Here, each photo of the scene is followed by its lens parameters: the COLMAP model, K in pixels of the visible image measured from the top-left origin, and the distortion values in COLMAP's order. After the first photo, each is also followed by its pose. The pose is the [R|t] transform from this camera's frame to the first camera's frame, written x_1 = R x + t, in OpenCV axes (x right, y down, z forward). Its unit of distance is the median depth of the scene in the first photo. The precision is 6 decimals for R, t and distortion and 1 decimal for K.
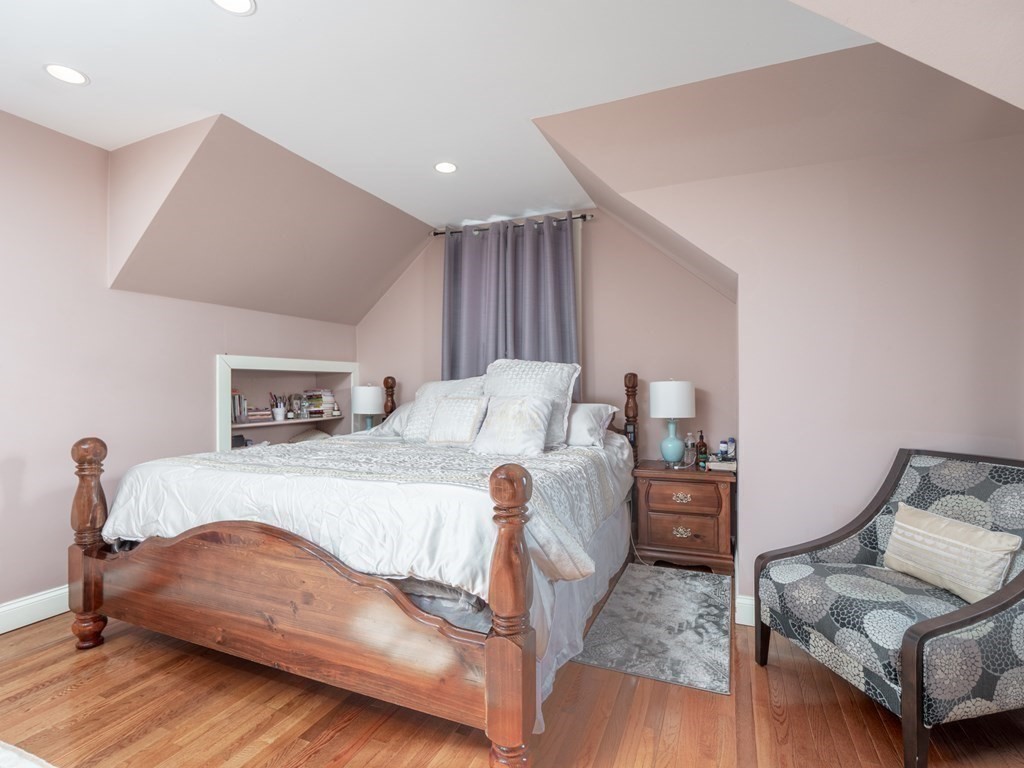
lens RADIAL K [[498.0, 0, 512.9], [0, 498.0, 387.5], [0, 0, 1]] dist [-0.009104, -0.003761]
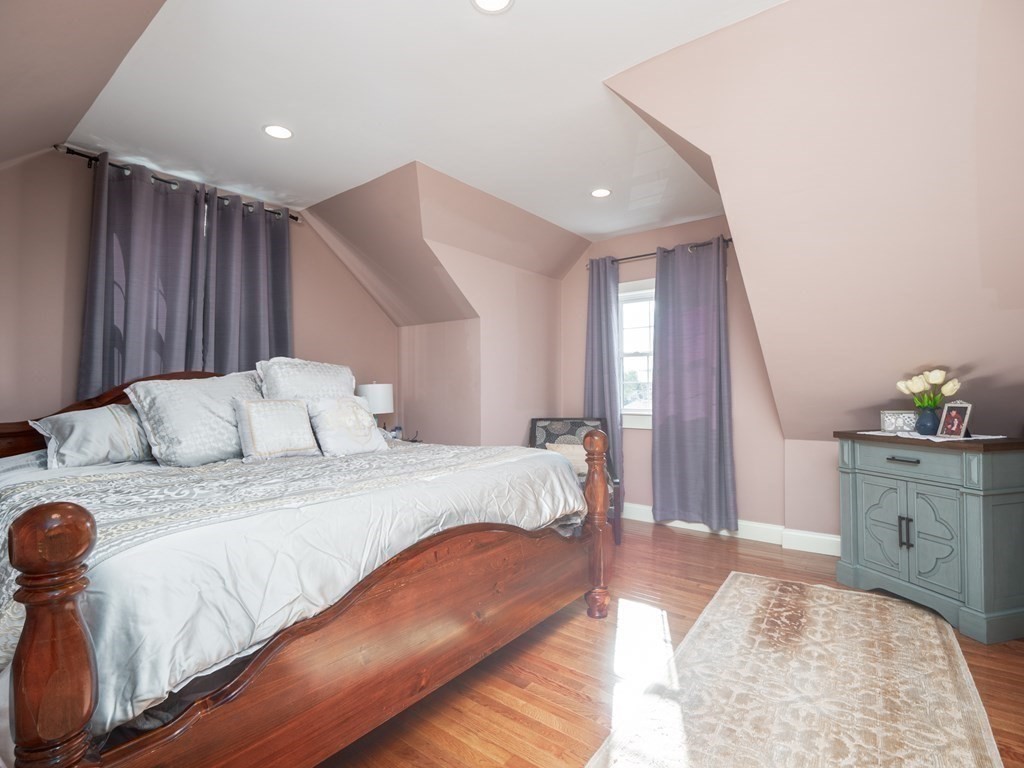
lens RADIAL K [[498.0, 0, 513.6], [0, 498.0, 377.1], [0, 0, 1]] dist [-0.009104, -0.003761]
pose [[0.264340, 0.028440, 0.964010, -1.217155], [0.007093, 0.999481, -0.031431, 0.019761], [-0.964404, 0.015146, 0.264001, 0.554186]]
